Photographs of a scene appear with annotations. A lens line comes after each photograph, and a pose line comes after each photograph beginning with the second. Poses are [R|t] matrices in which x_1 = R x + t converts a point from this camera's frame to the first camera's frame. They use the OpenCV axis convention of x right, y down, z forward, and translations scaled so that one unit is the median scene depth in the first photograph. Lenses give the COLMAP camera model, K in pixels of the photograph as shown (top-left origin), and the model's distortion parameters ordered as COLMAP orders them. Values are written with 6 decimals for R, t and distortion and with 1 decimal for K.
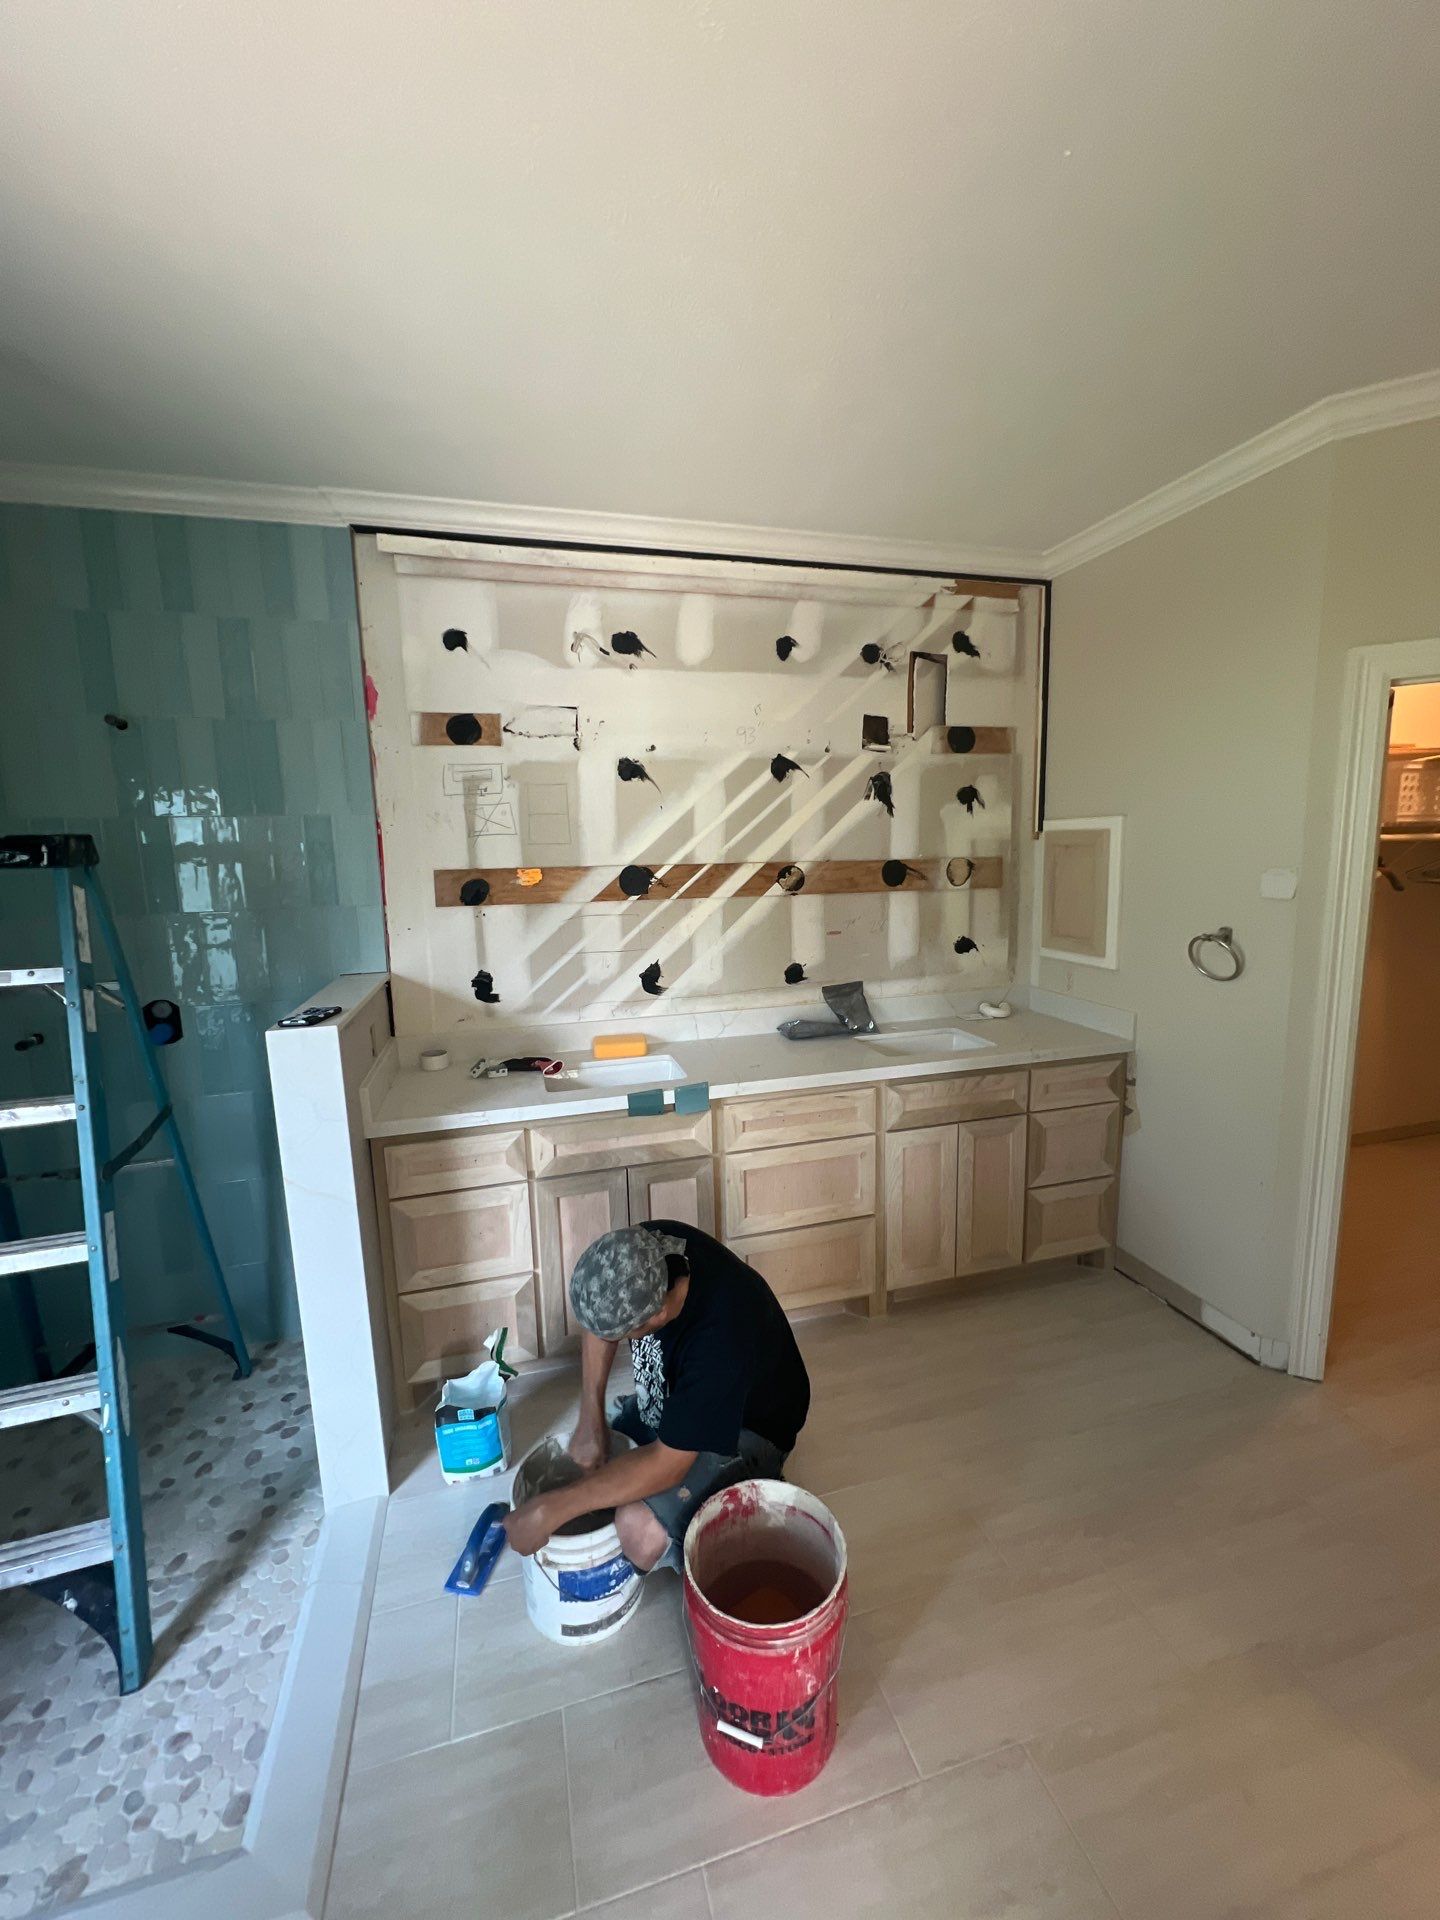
lens RADIAL K [[761.0, 0, 711.4], [0, 761.0, 963.6], [0, 0, 1]] dist [-0.003382, -0.000203]
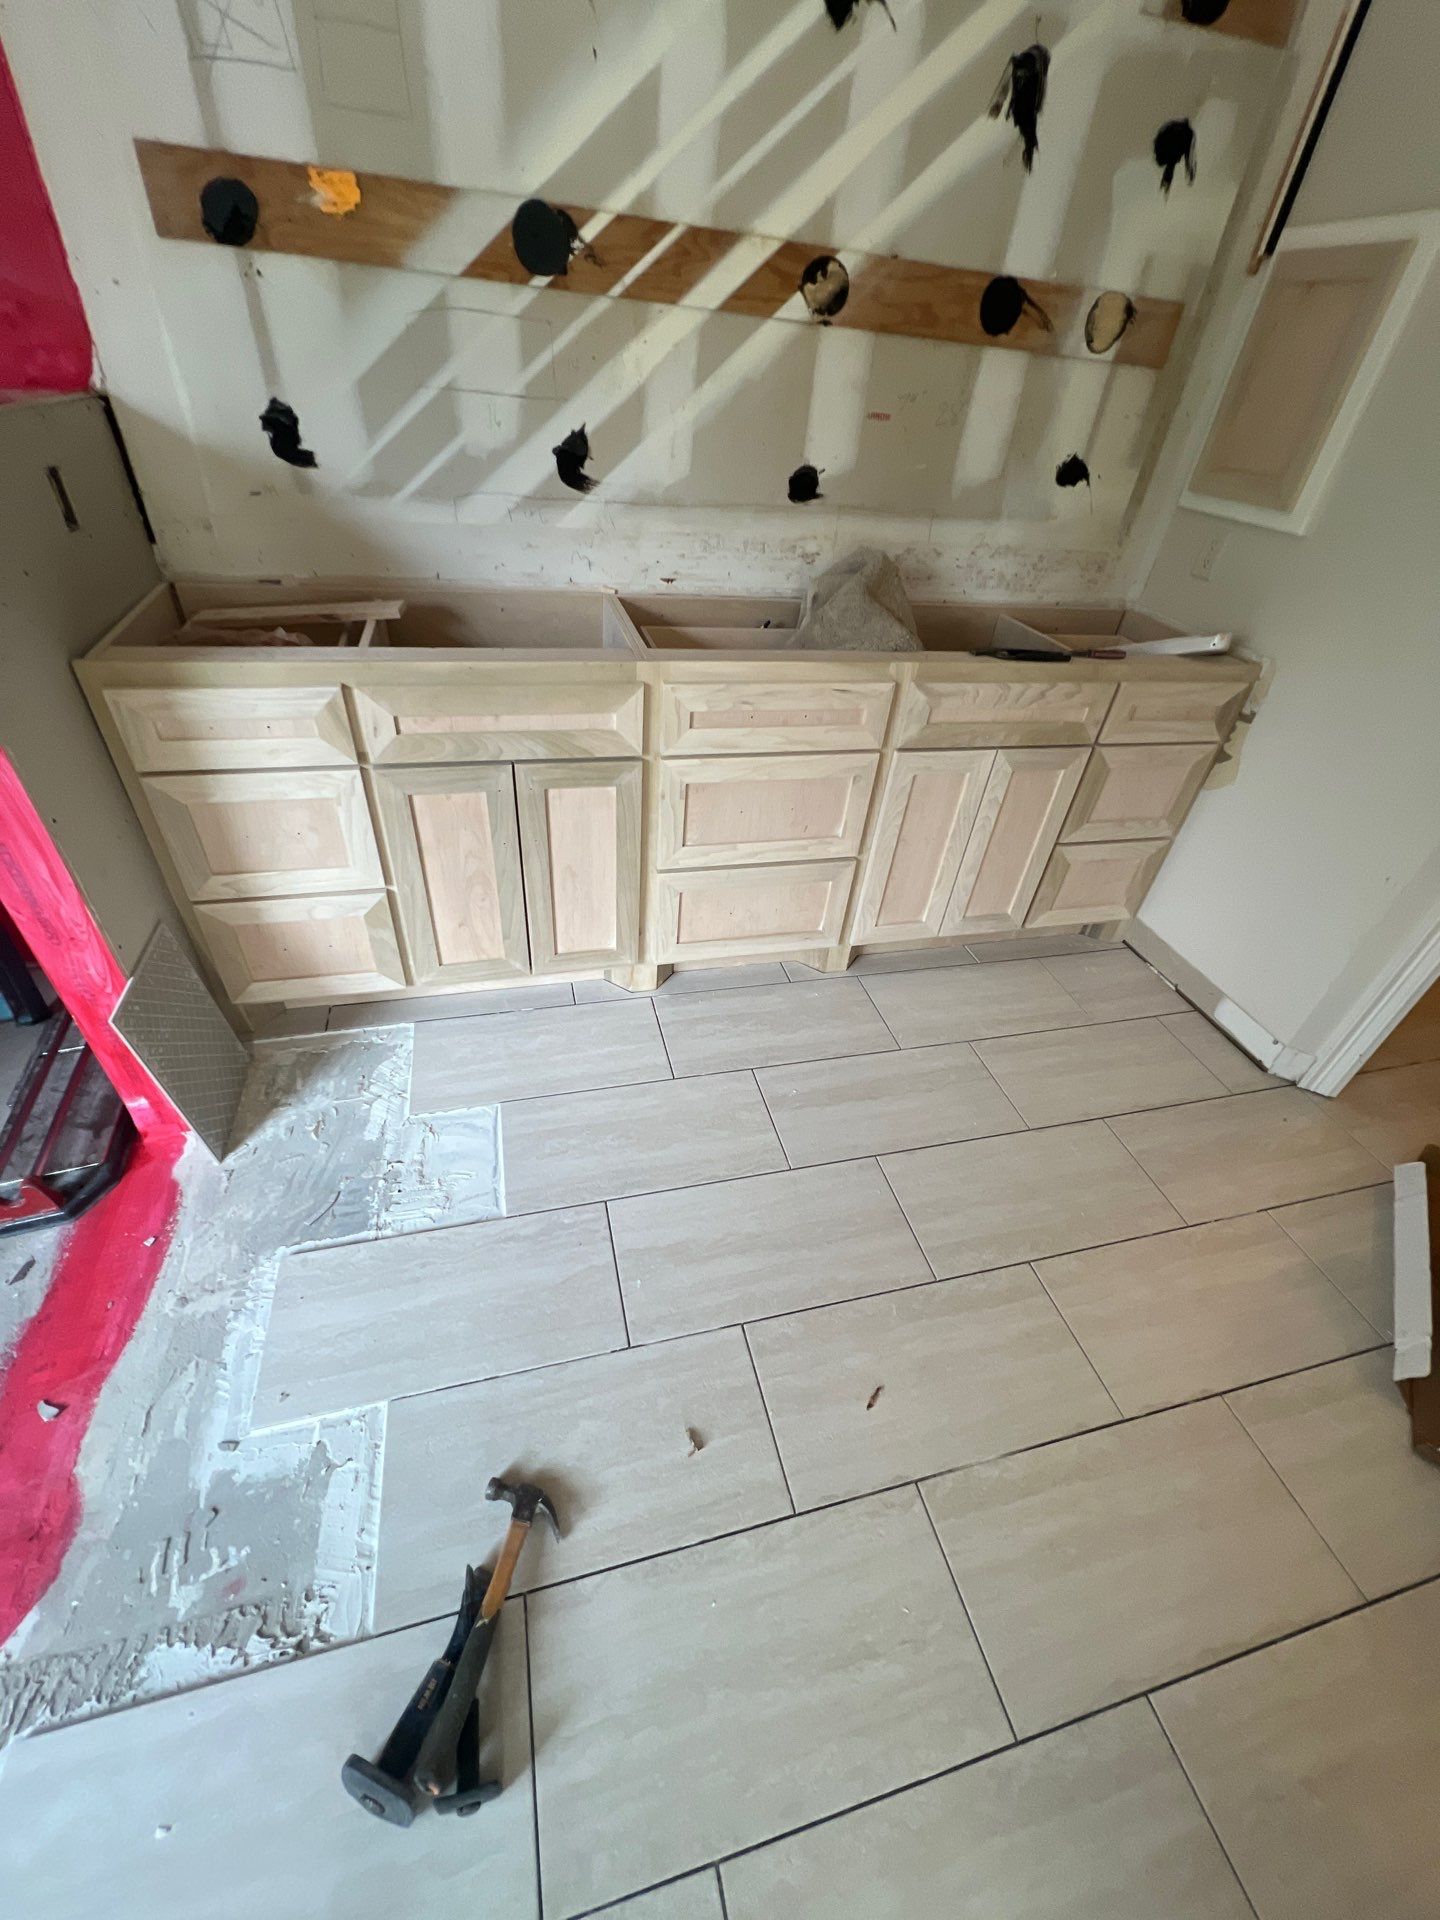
lens RADIAL K [[771.9, 0, 720.1], [0, 771.9, 965.0], [0, 0, 1]] dist [-0.005001, 0.001409]
pose [[0.994097, 0.092401, 0.056853, 0.051427], [-0.108429, 0.863794, 0.492040, 0.065696], [-0.003645, -0.495300, 0.868714, 0.312233]]
